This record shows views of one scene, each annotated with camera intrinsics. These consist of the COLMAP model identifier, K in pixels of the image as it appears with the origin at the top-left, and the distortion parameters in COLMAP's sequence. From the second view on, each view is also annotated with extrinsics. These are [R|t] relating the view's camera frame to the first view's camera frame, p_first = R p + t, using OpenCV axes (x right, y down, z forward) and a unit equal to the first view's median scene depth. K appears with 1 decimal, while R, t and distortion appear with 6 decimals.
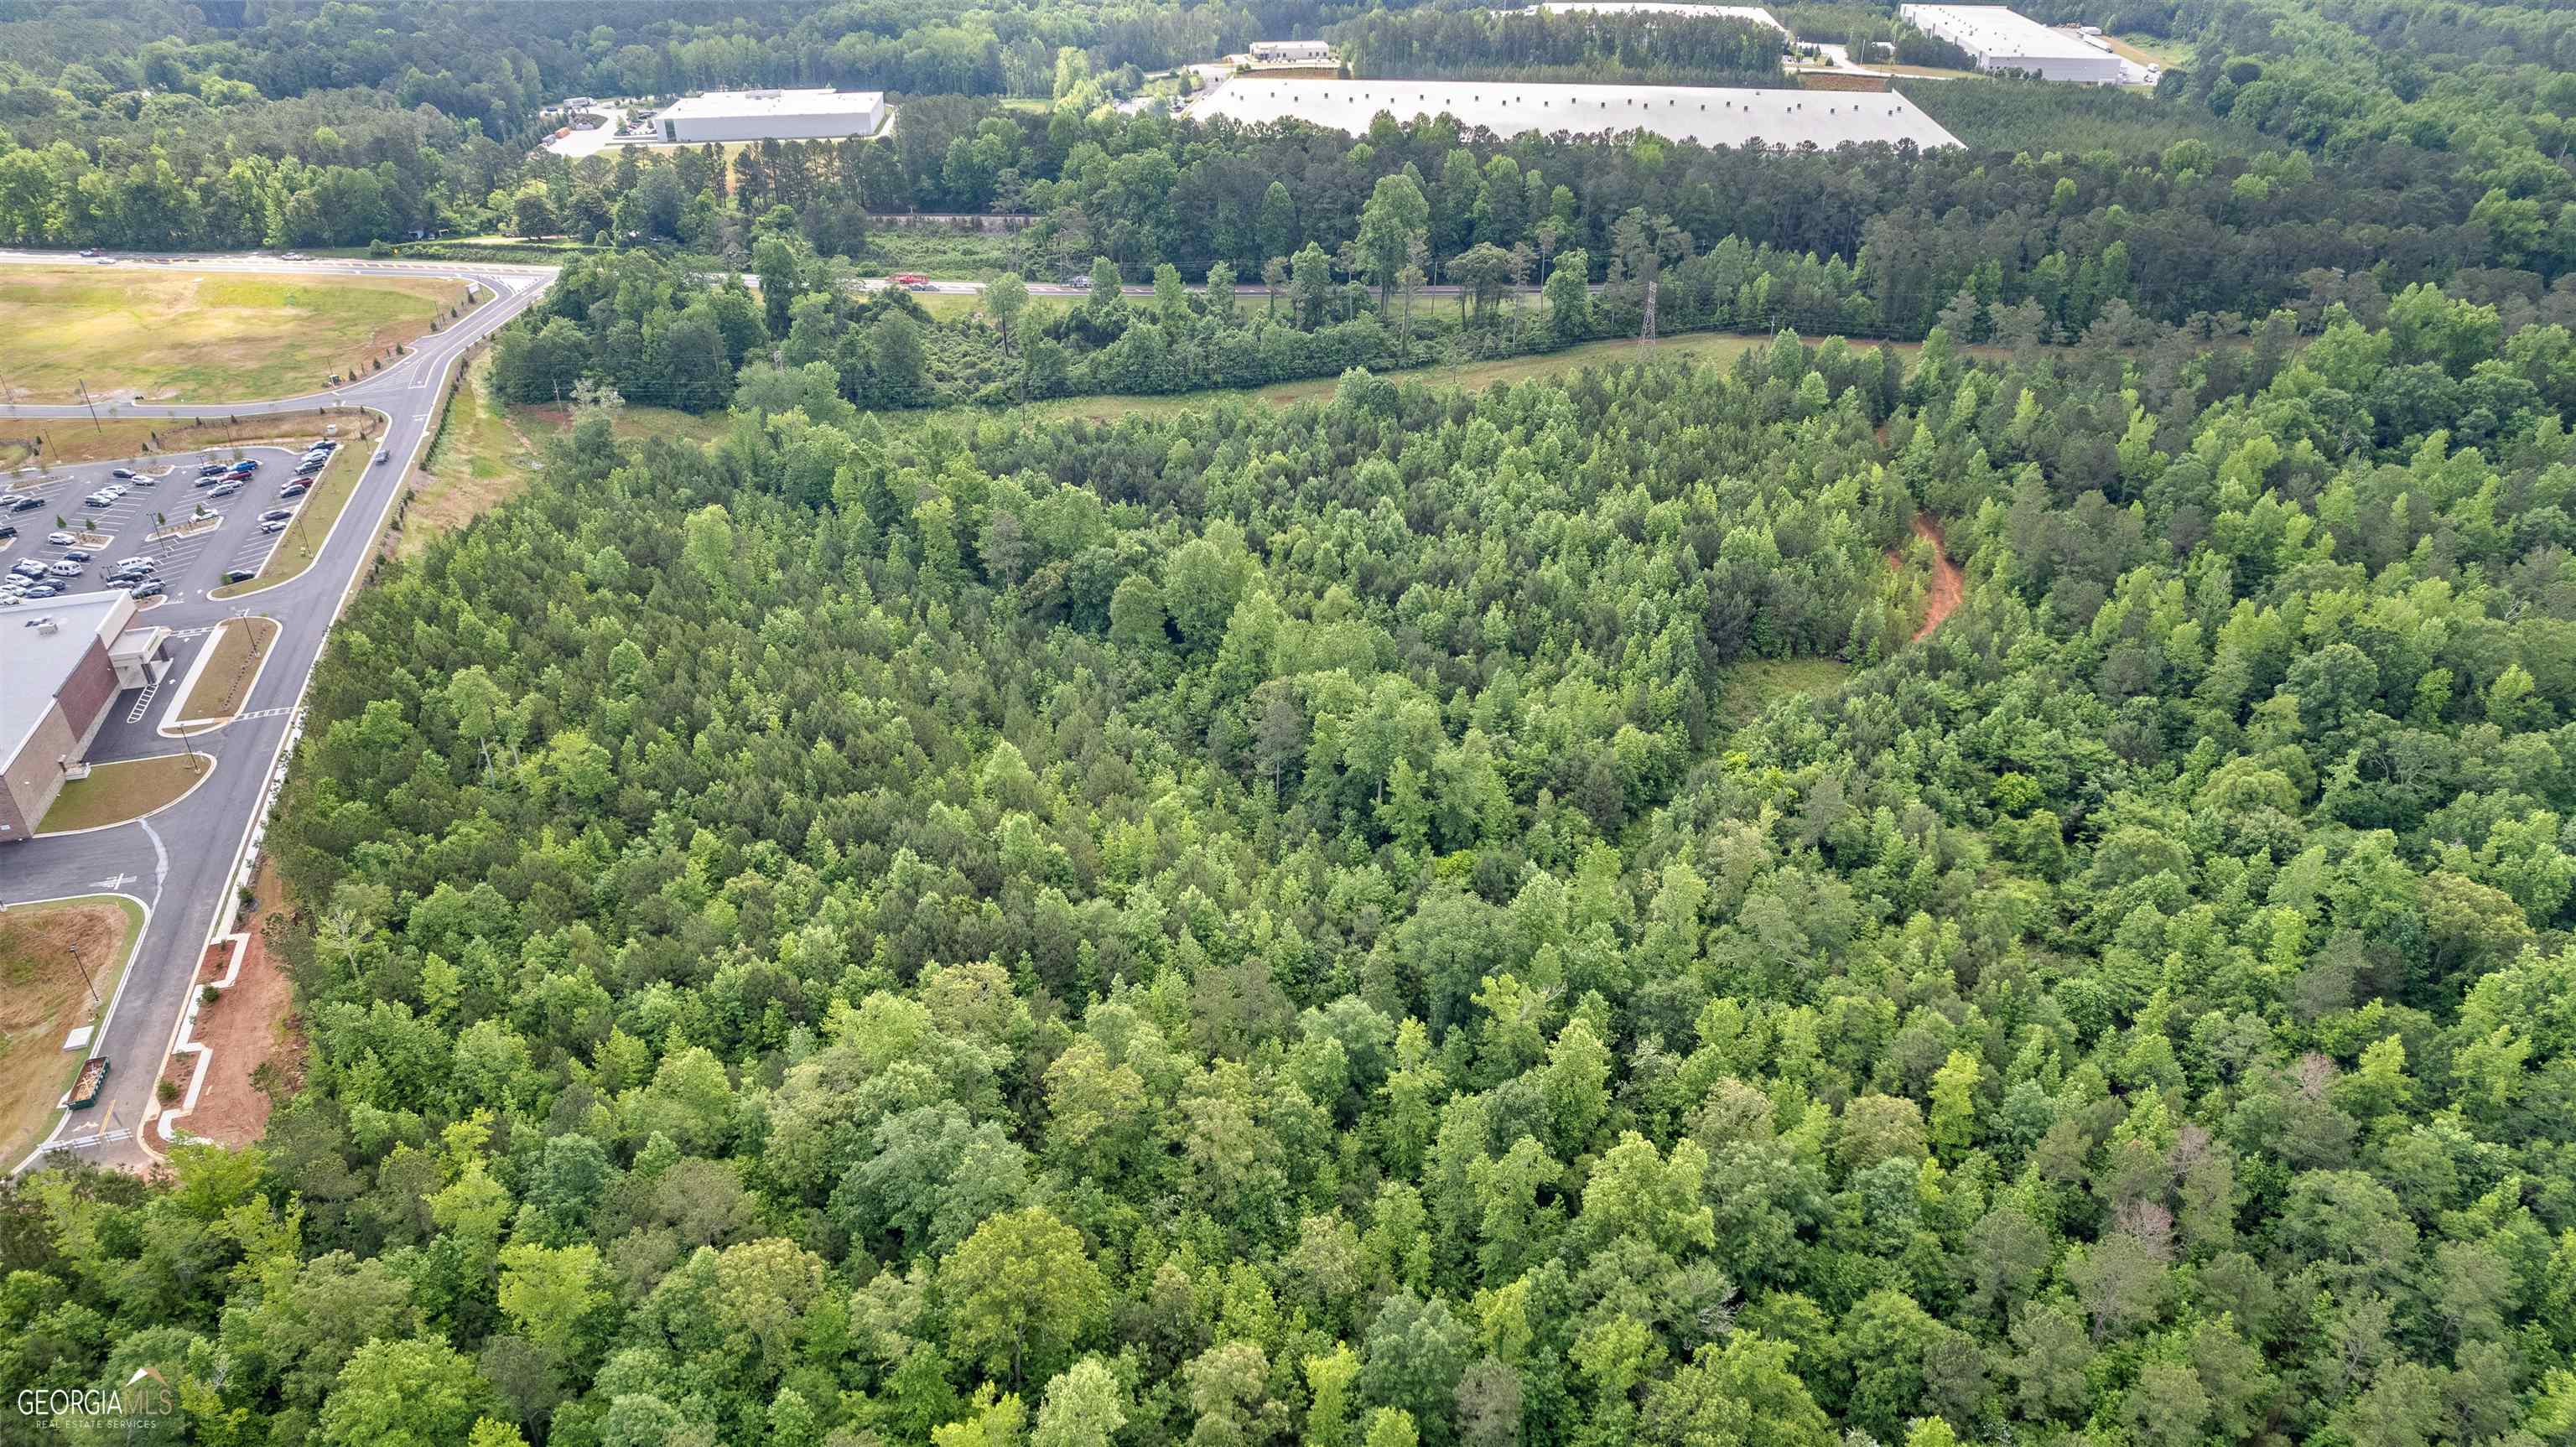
lens RADIAL K [[1644.4, 0, 1288.0], [0, 1644.4, 723.5], [0, 0, 1]] dist [-0.080168, 0.076760]
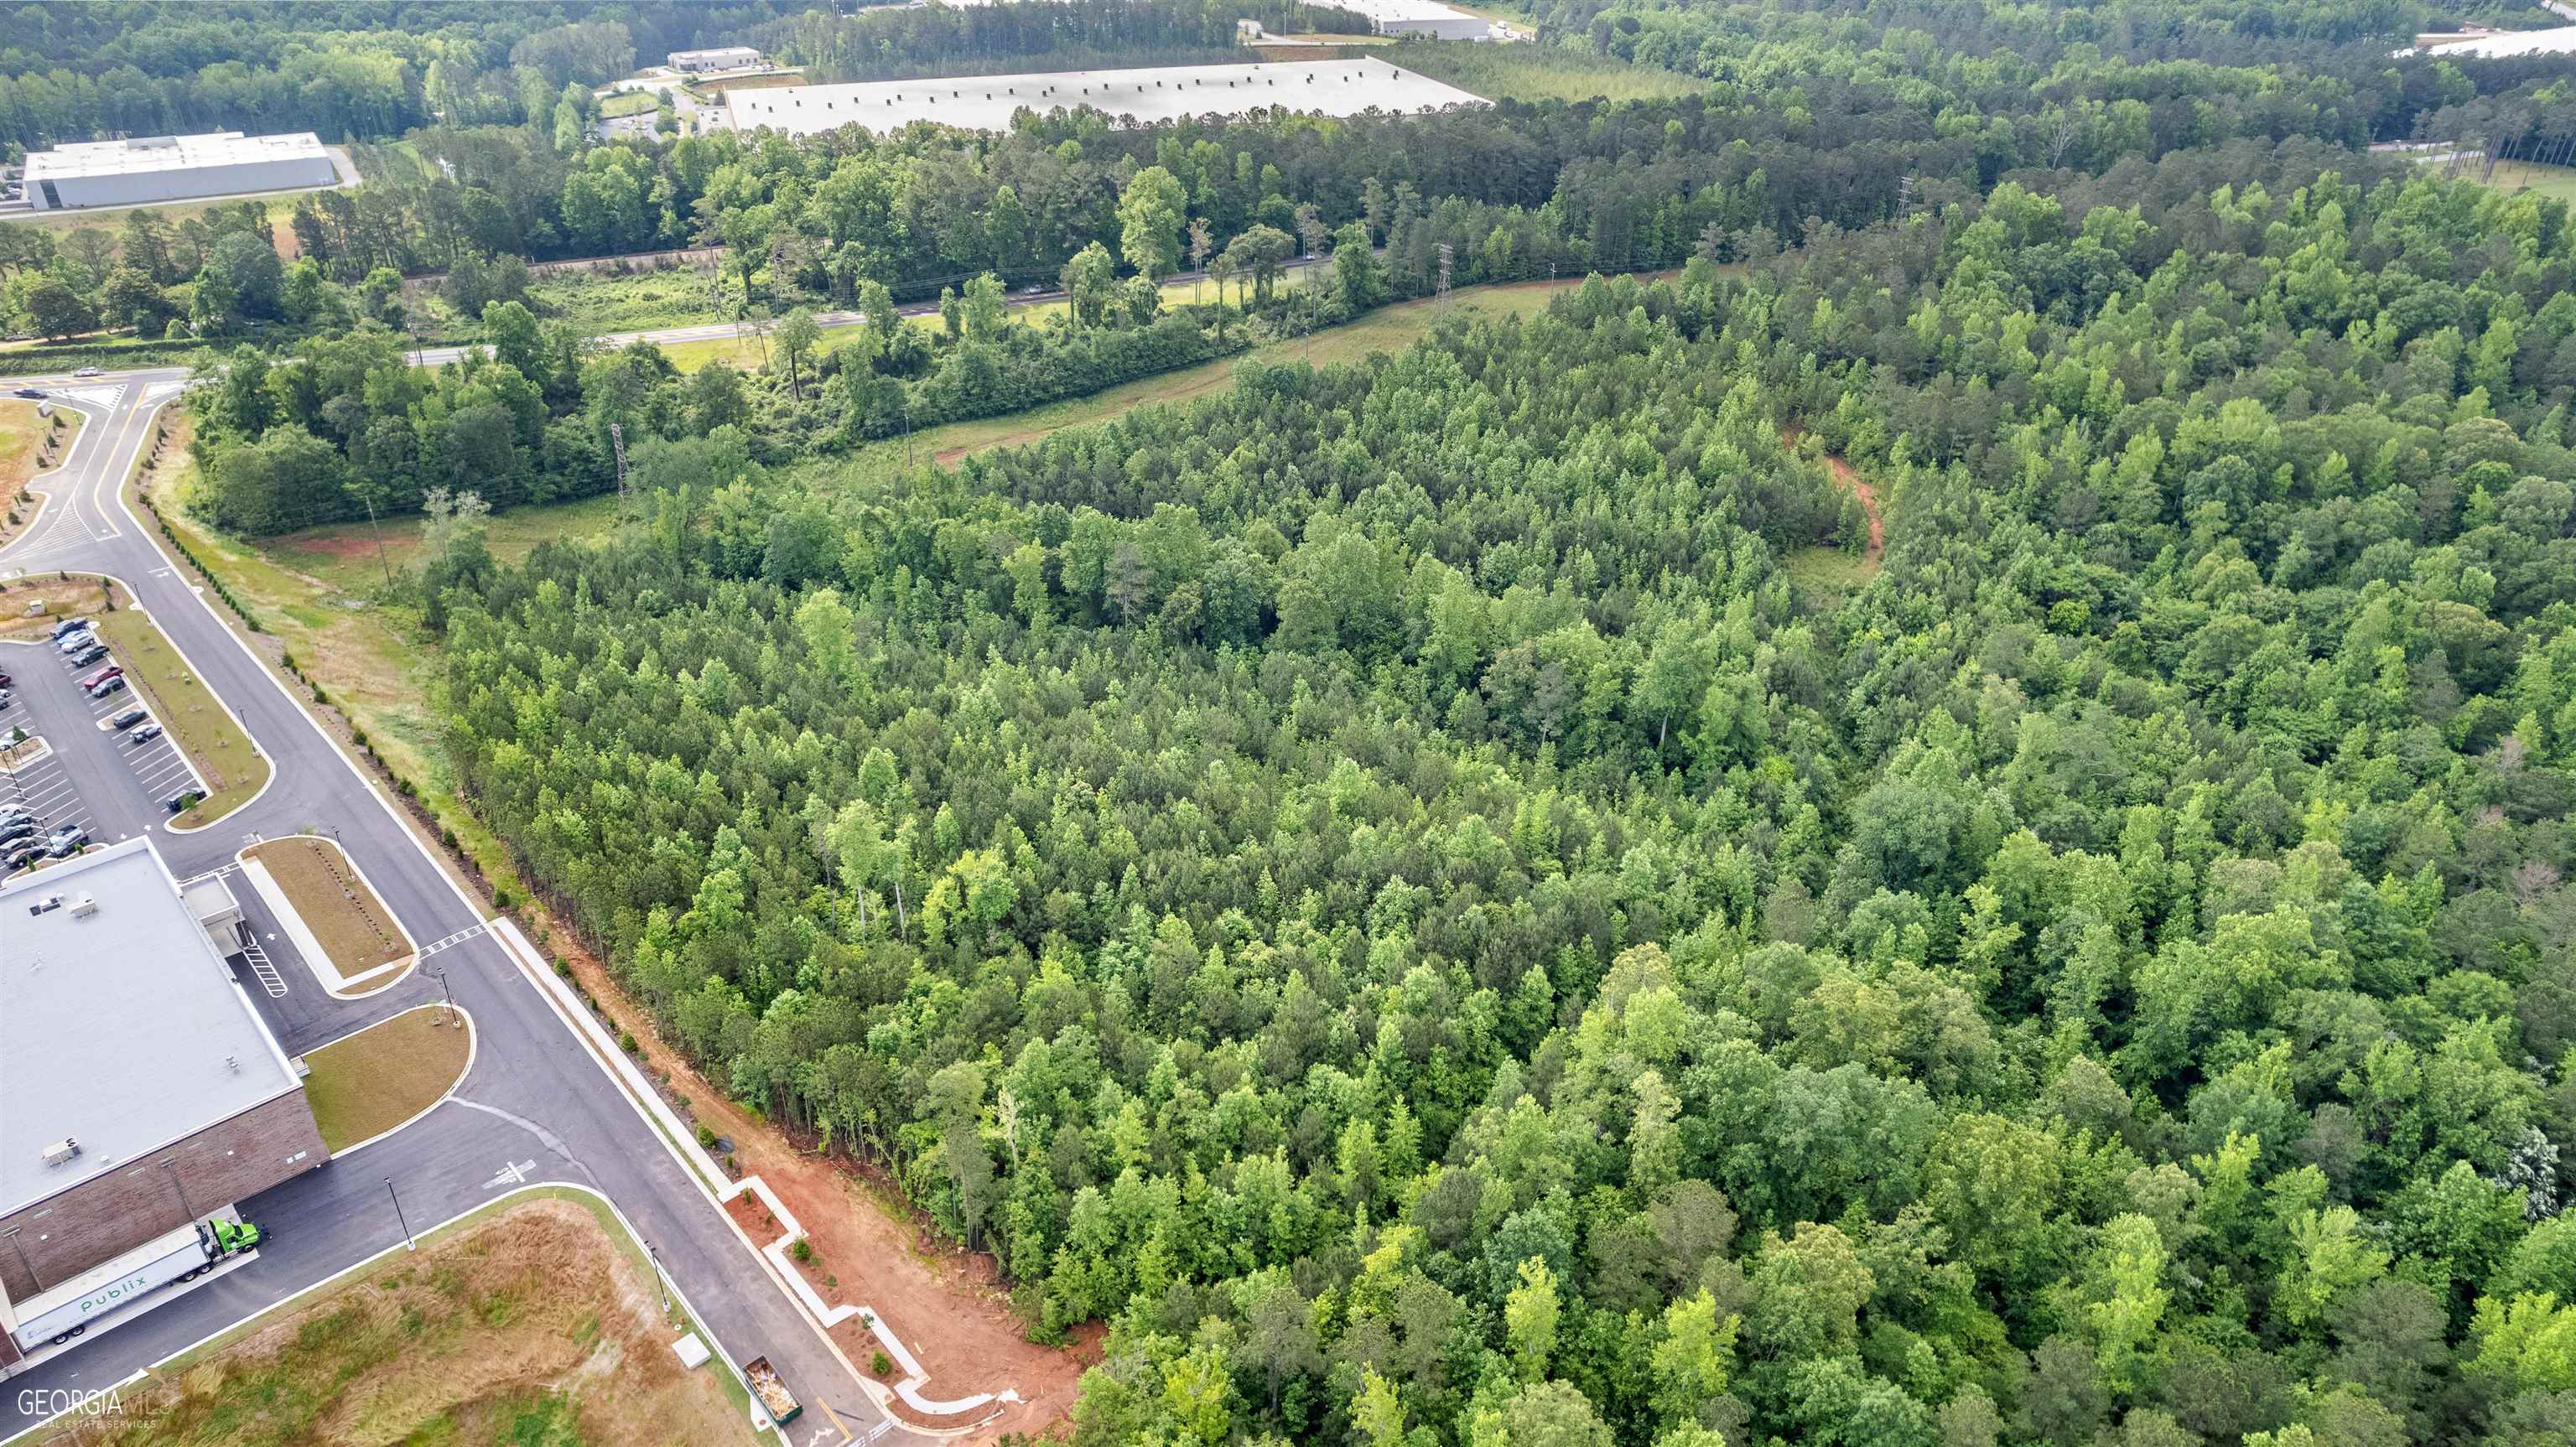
lens RADIAL K [[1644.4, 0, 1288.0], [0, 1644.4, 723.5], [0, 0, 1]] dist [-0.080168, 0.076760]
pose [[0.895017, -0.214648, 0.390987, -0.377872], [0.212287, 0.975936, 0.049828, -0.042441], [-0.392274, 0.038404, 0.919046, 0.075243]]
